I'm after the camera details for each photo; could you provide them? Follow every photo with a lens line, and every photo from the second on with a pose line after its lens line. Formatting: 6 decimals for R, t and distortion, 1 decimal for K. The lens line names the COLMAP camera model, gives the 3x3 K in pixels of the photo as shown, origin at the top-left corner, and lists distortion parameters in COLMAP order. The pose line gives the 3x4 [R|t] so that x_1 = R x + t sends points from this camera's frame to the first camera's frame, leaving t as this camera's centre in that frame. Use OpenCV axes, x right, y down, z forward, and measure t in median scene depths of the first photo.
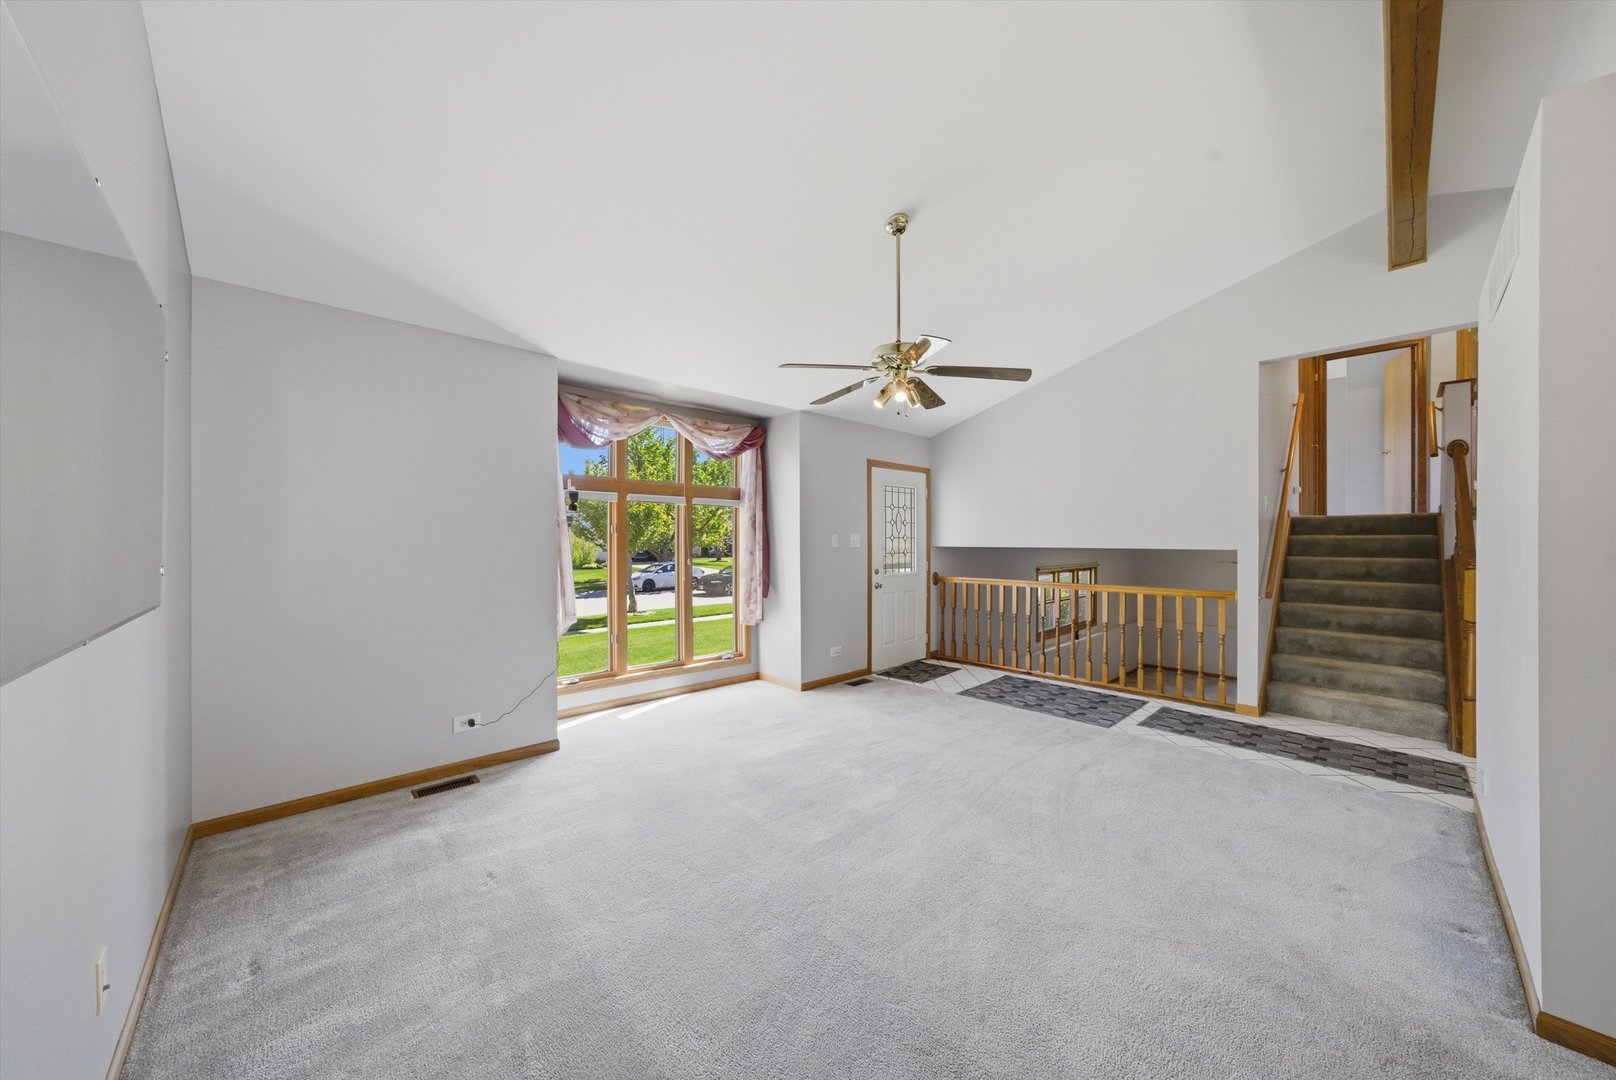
lens RADIAL K [[566.6, 0, 808.0], [0, 566.6, 540.0], [0, 0, 1]] dist [0.001439, 0.000142]
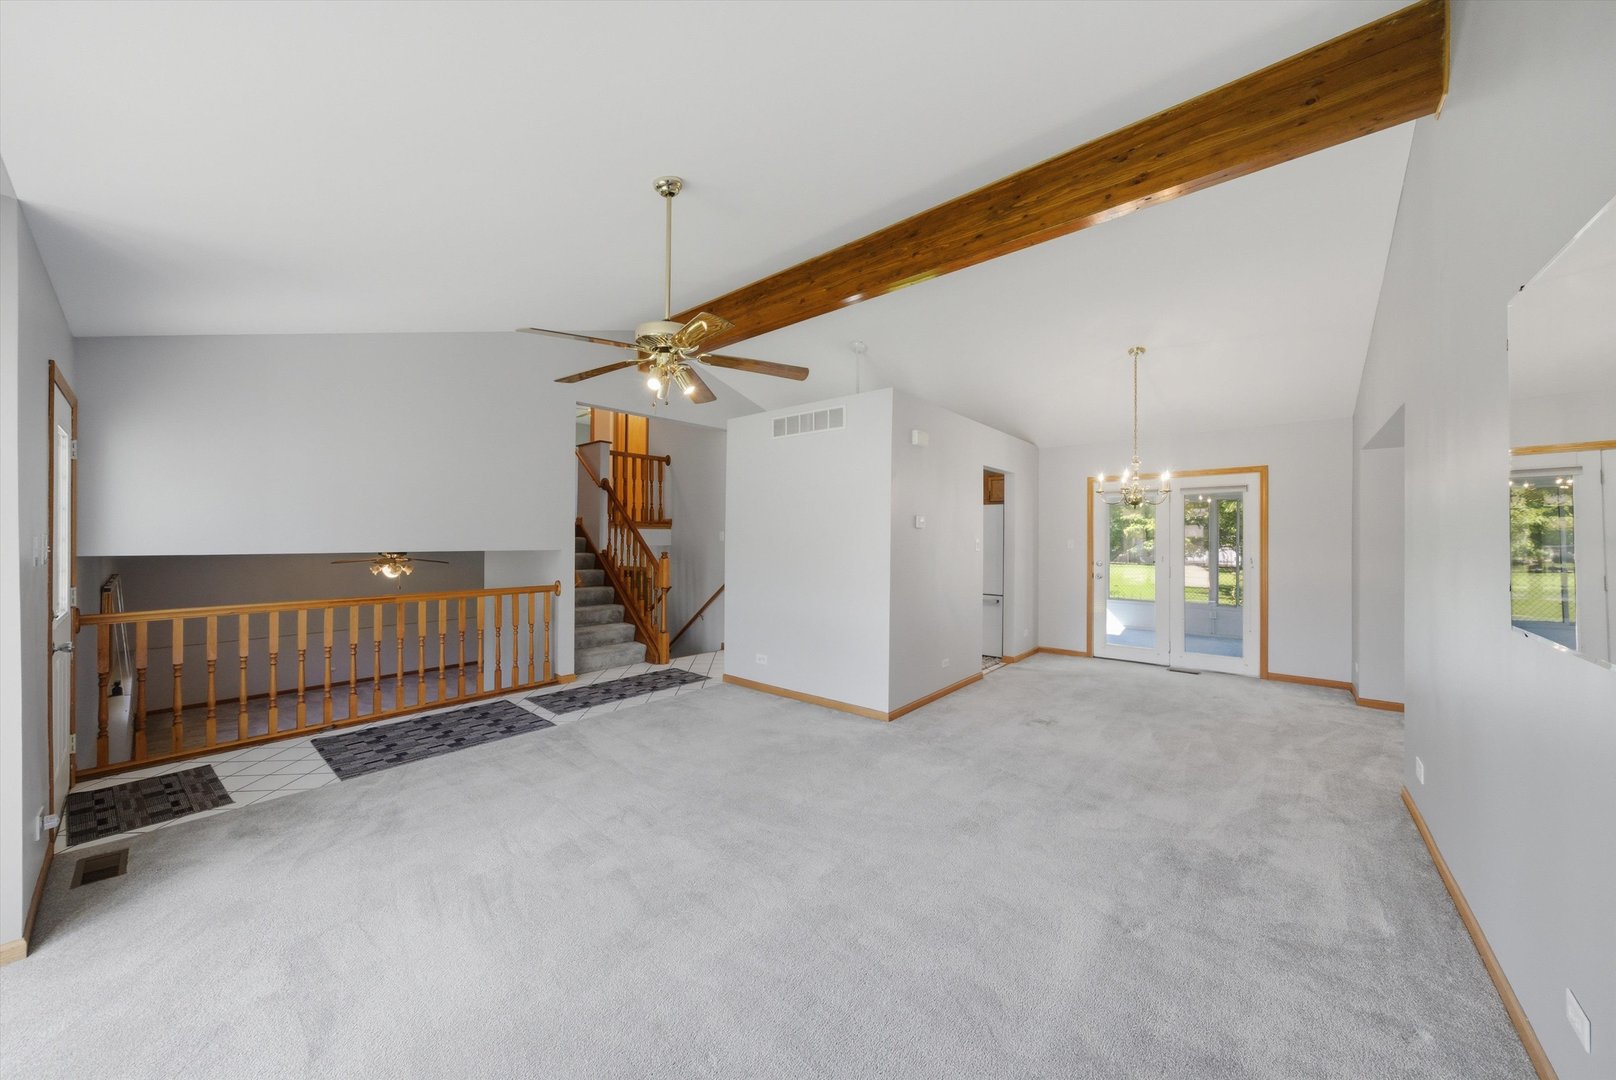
lens RADIAL K [[566.6, 0, 808.0], [0, 566.6, 540.0], [0, 0, 1]] dist [0.001439, 0.000142]
pose [[-0.116023, -0.005621, 0.993231, -0.448820], [-0.005575, 0.999972, 0.005008, -0.011246], [-0.993231, -0.004957, -0.116051, 0.543673]]
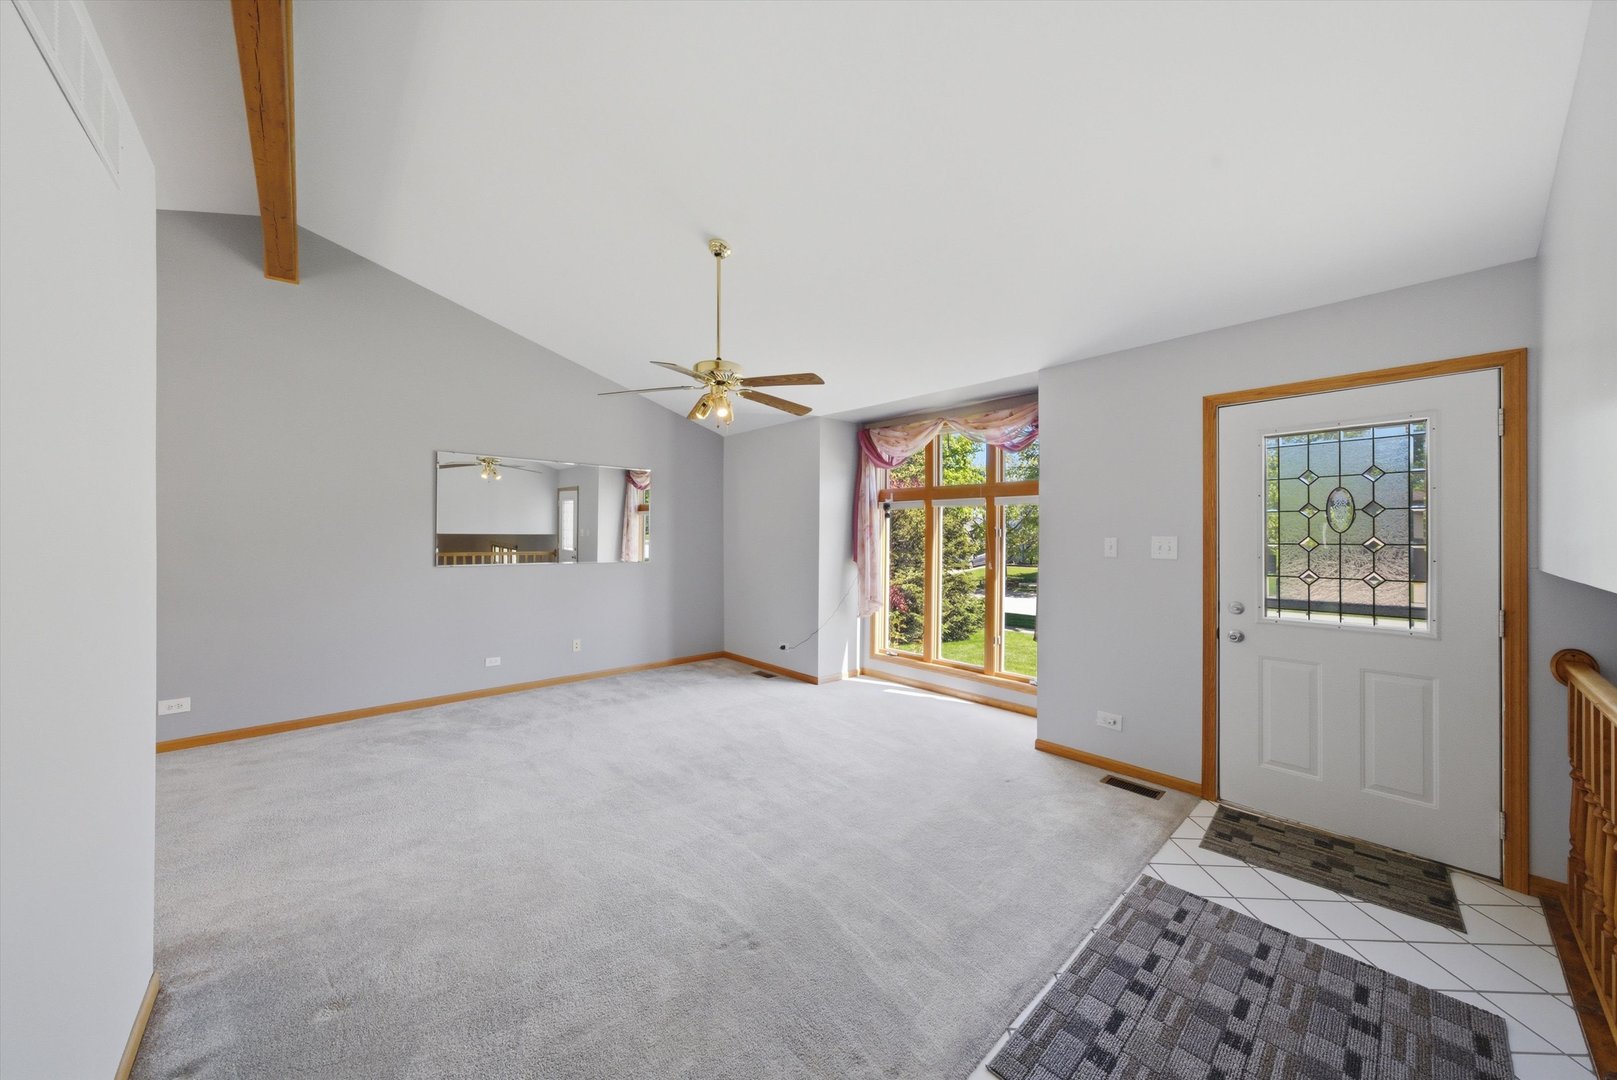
lens RADIAL K [[559.2, 0, 806.0], [0, 559.2, 535.3], [0, 0, 1]] dist [-0.022459, 0.009082]
pose [[-0.023056, 0.001923, -0.999732, 0.727089], [-0.002767, 0.999994, 0.001987, -0.013188], [0.999730, 0.002812, -0.023050, 0.724046]]
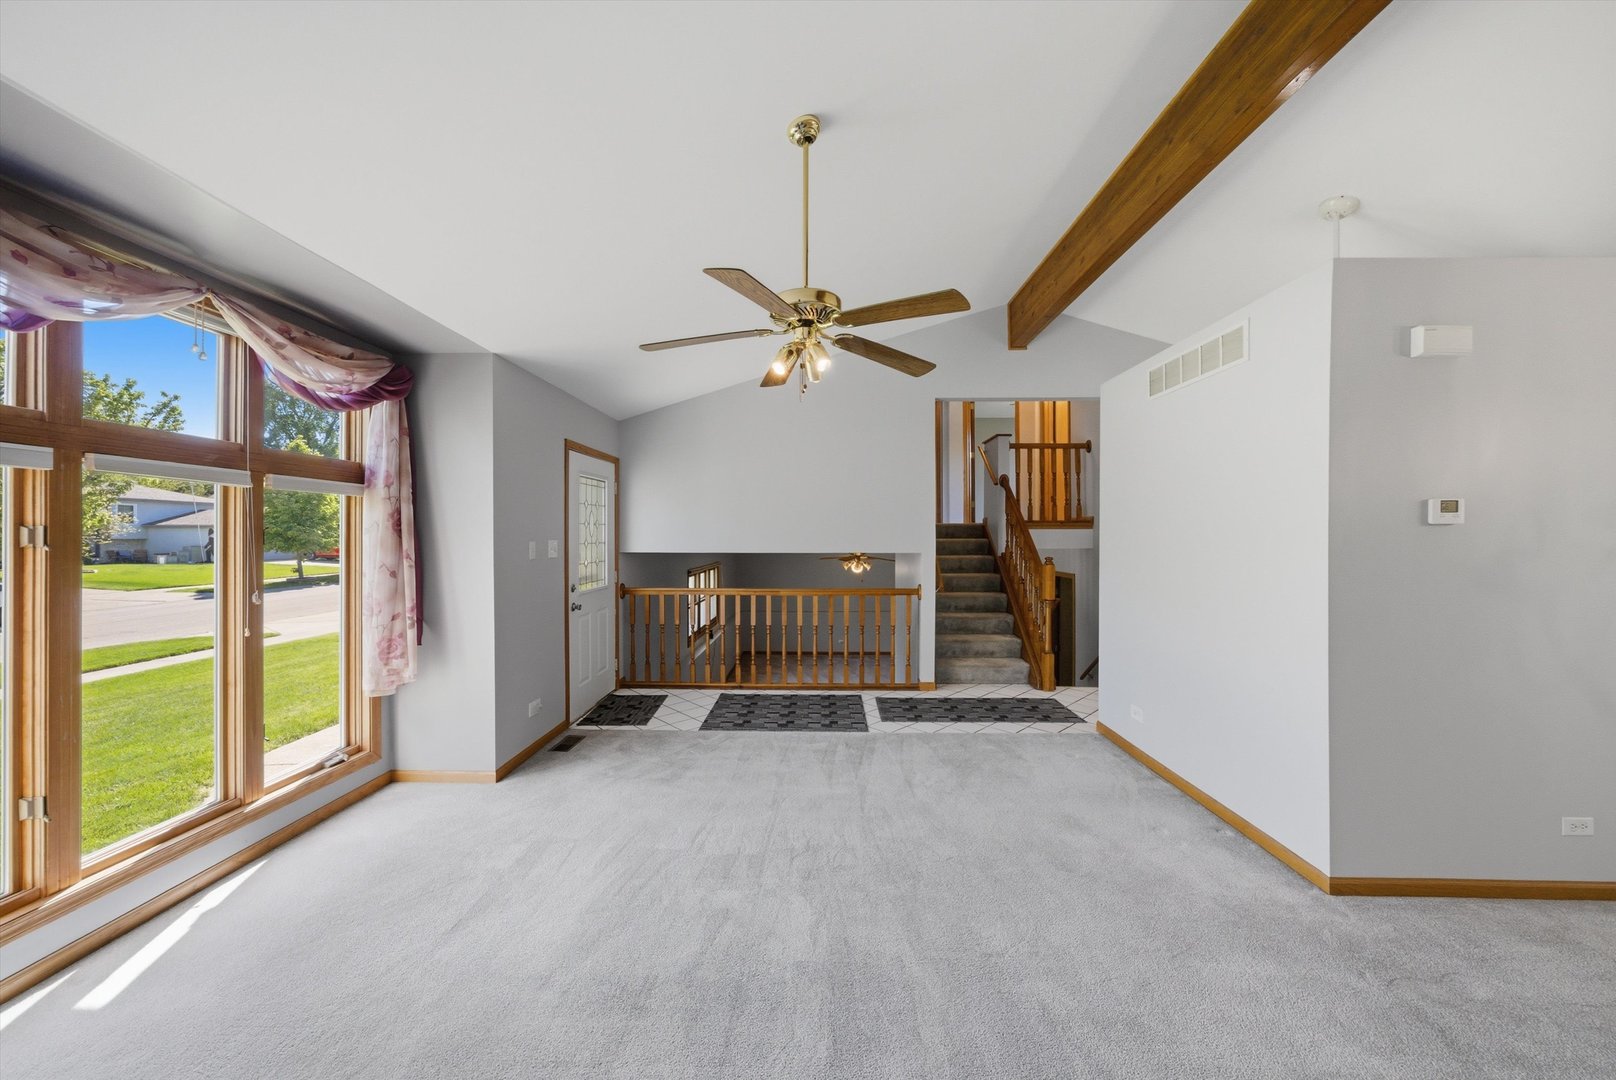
lens RADIAL K [[558.9, 0, 805.5], [0, 558.9, 535.3], [0, 0, 1]] dist [-0.022459, 0.009082]
pose [[0.708495, -0.000823, 0.705716, -0.212337], [0.001356, 0.999999, -0.000195, -0.017692], [-0.705715, 0.001096, 0.708495, 0.299728]]
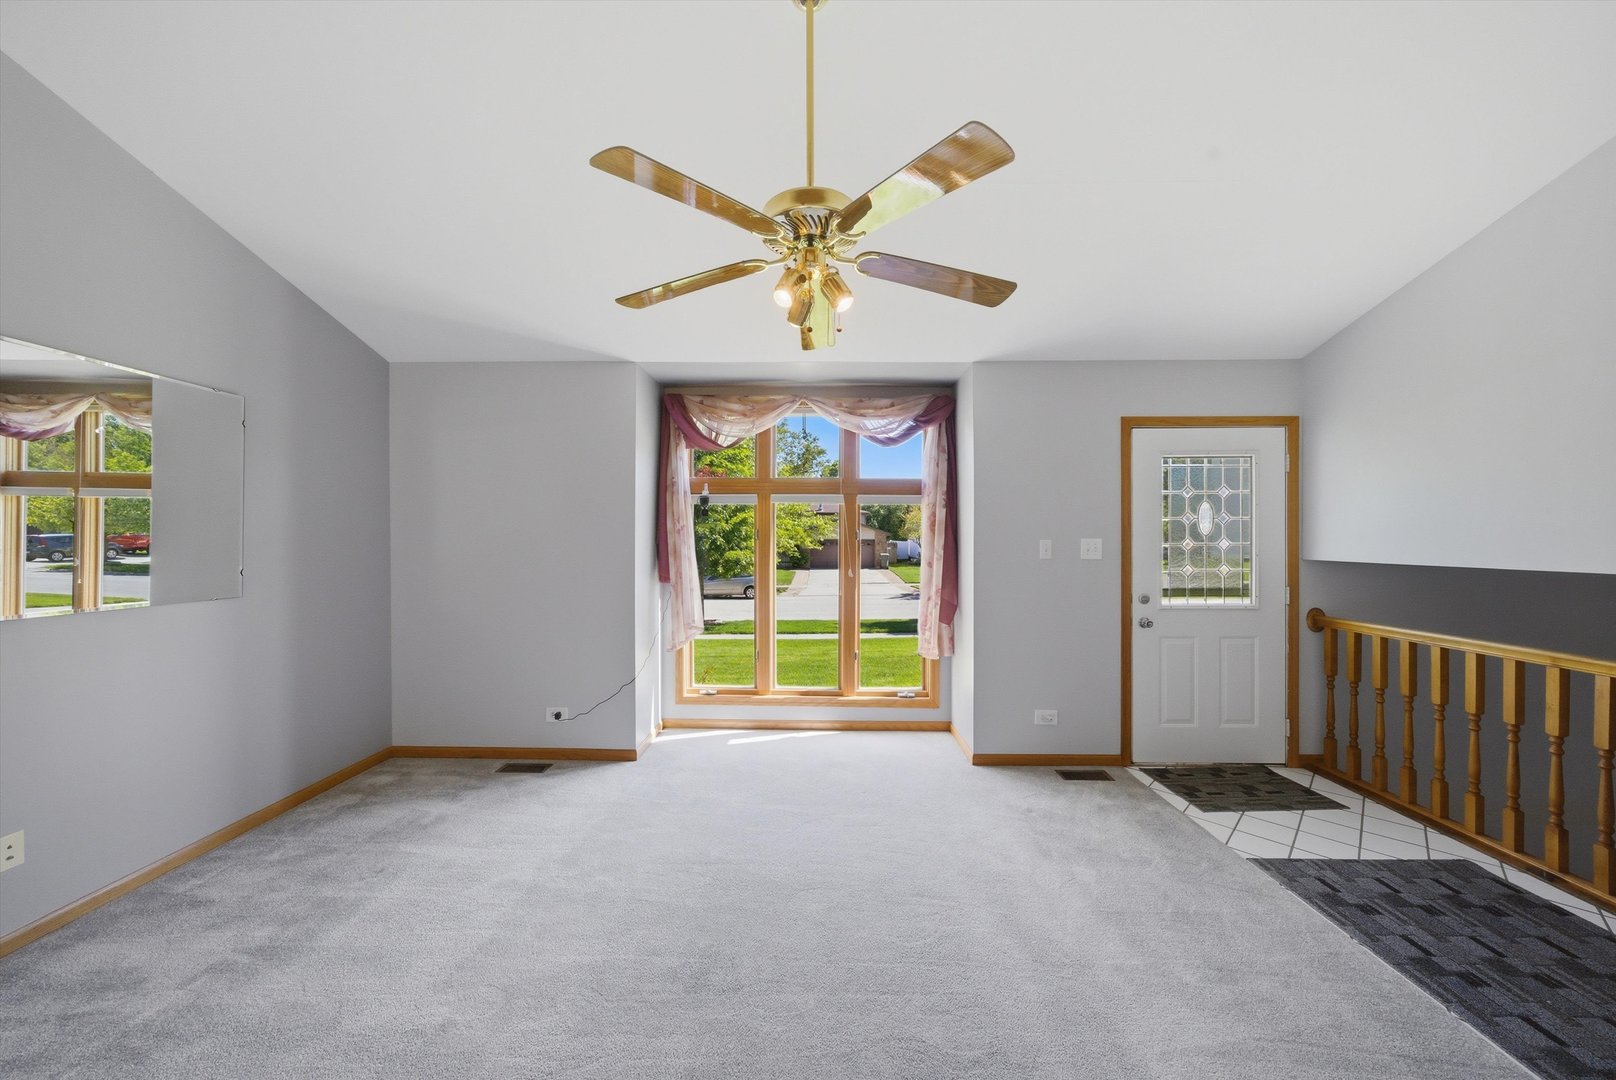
lens RADIAL K [[558.9, 0, 805.5], [0, 558.9, 535.3], [0, 0, 1]] dist [-0.022459, 0.009082]
pose [[0.713449, -0.001857, -0.700705, 0.321542], [-0.001849, 0.999988, -0.004533, -0.011731], [0.700705, 0.004529, 0.713437, 0.373798]]
